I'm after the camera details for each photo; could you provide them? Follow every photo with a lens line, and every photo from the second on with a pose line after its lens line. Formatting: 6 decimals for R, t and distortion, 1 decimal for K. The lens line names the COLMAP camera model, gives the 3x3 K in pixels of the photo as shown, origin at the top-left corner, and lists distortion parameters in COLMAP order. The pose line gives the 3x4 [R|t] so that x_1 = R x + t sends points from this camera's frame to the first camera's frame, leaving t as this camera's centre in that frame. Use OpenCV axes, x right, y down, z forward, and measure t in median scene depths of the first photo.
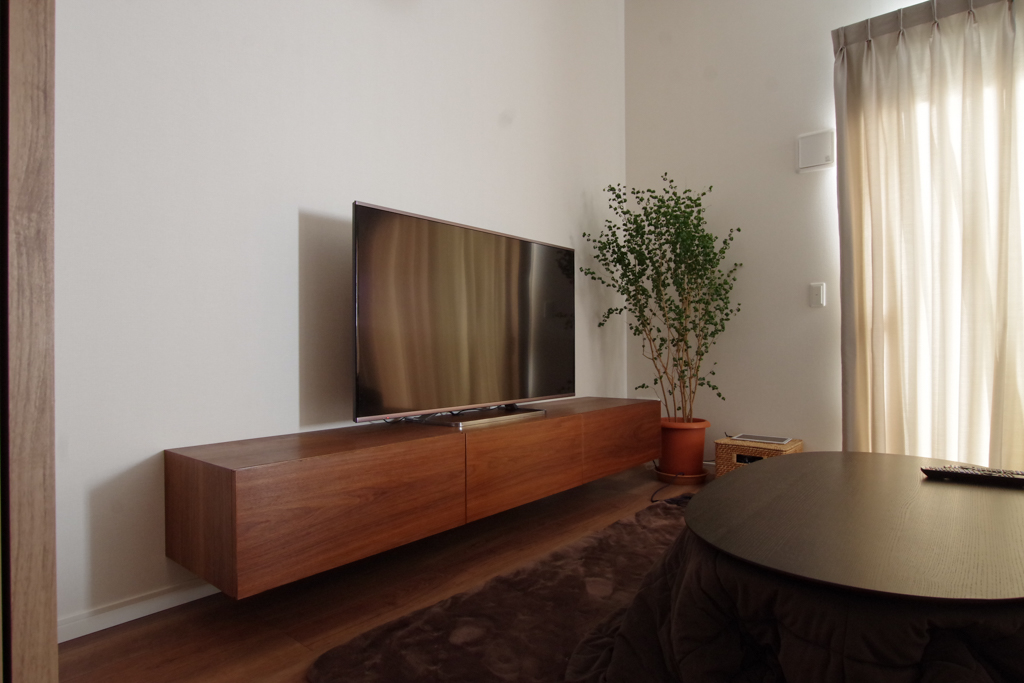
lens RADIAL K [[564.1, 0, 511.9], [0, 564.1, 347.0], [0, 0, 1]] dist [0.006010, -0.000276]
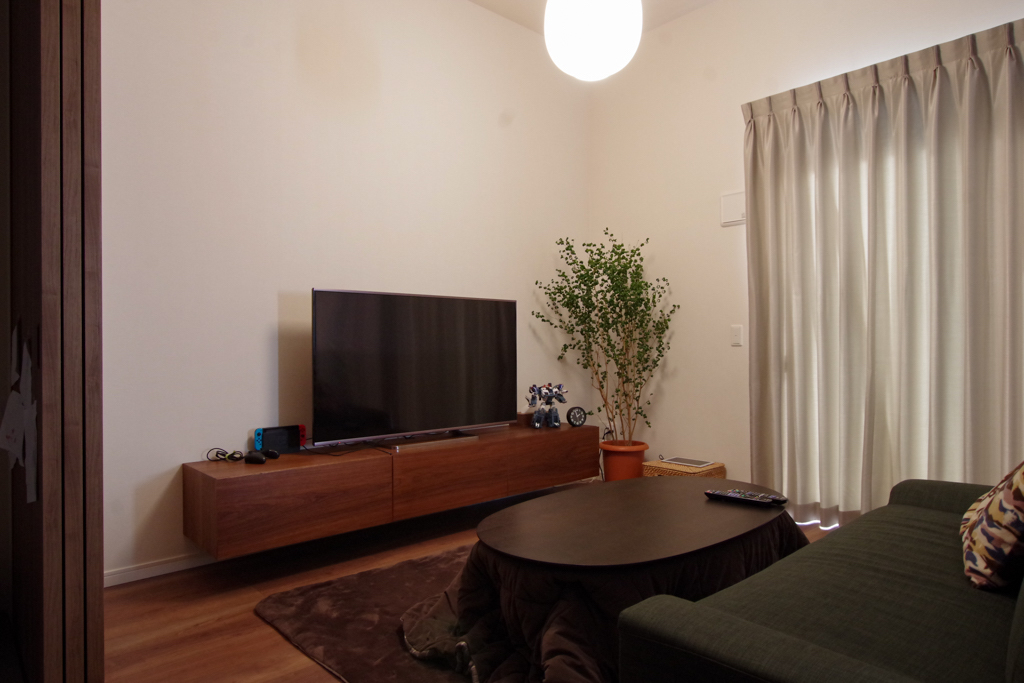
lens RADIAL K [[628.7, 0, 513.6], [0, 628.7, 348.1], [0, 0, 1]] dist [0.041725, 0.006385]
pose [[0.989740, 0.001605, -0.142873, 0.308917], [-0.000252, 0.999955, 0.009483, -0.088094], [0.142881, -0.009349, 0.989696, -0.340311]]
